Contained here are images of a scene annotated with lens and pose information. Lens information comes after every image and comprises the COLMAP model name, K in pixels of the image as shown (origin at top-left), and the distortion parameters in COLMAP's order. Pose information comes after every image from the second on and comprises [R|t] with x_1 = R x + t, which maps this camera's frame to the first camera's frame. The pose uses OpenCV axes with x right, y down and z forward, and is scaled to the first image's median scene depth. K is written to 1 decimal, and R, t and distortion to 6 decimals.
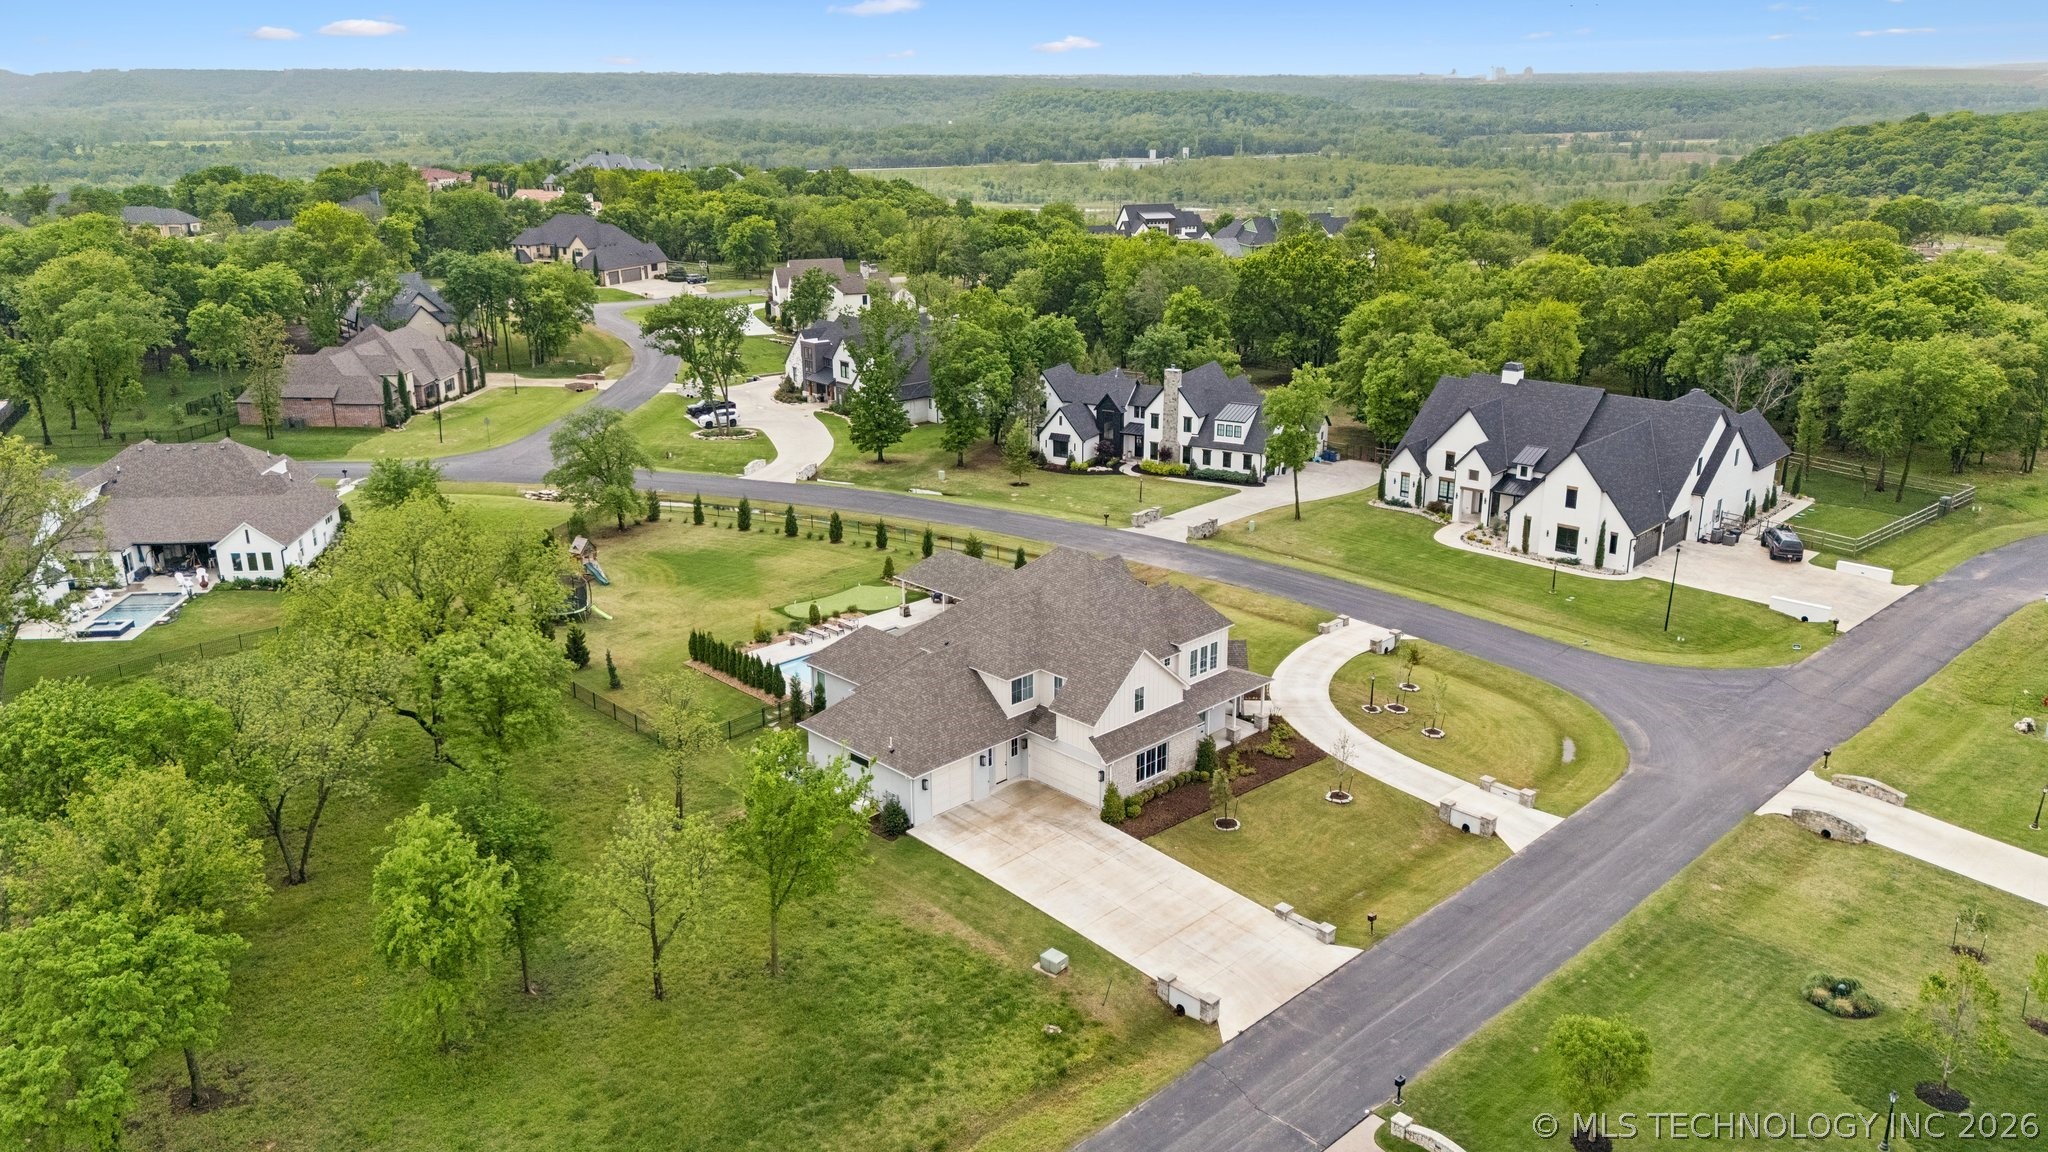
lens RADIAL K [[1524.9, 0, 1024.0], [0, 1524.9, 576.0], [0, 0, 1]] dist [0.000020, 0.000151]
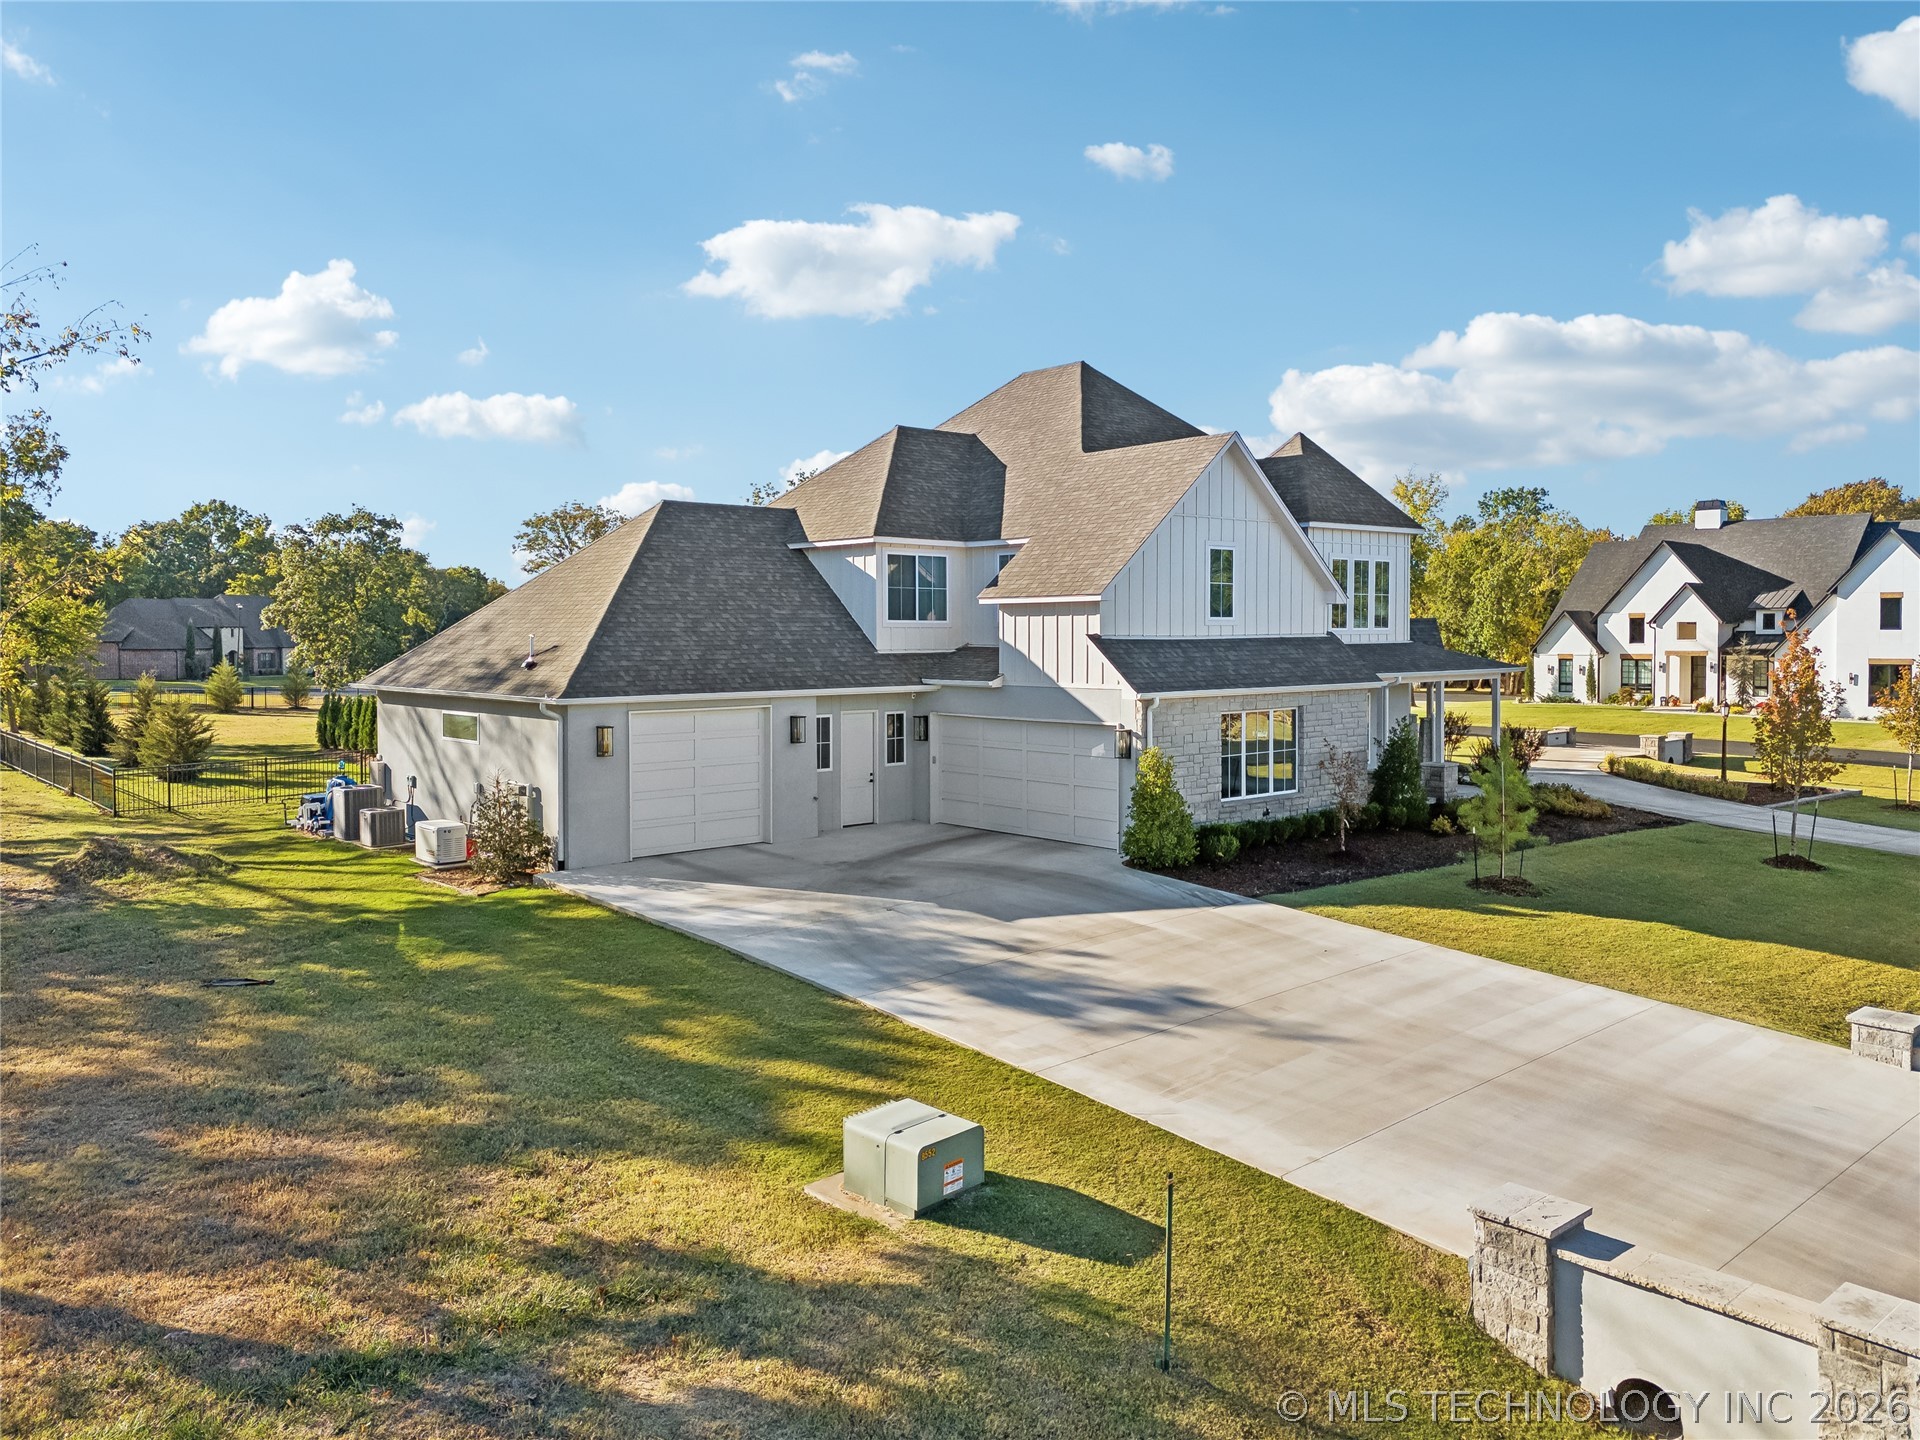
lens RADIAL K [[1384.7, 0, 960.0], [0, 1384.7, 720.0], [0, 0, 1]] dist [0.028874, -0.001014]
pose [[0.998234, -0.006233, -0.059070, 0.020849], [-0.008668, 0.968550, -0.248667, 0.132591], [0.058762, 0.248740, 0.966786, 0.447949]]
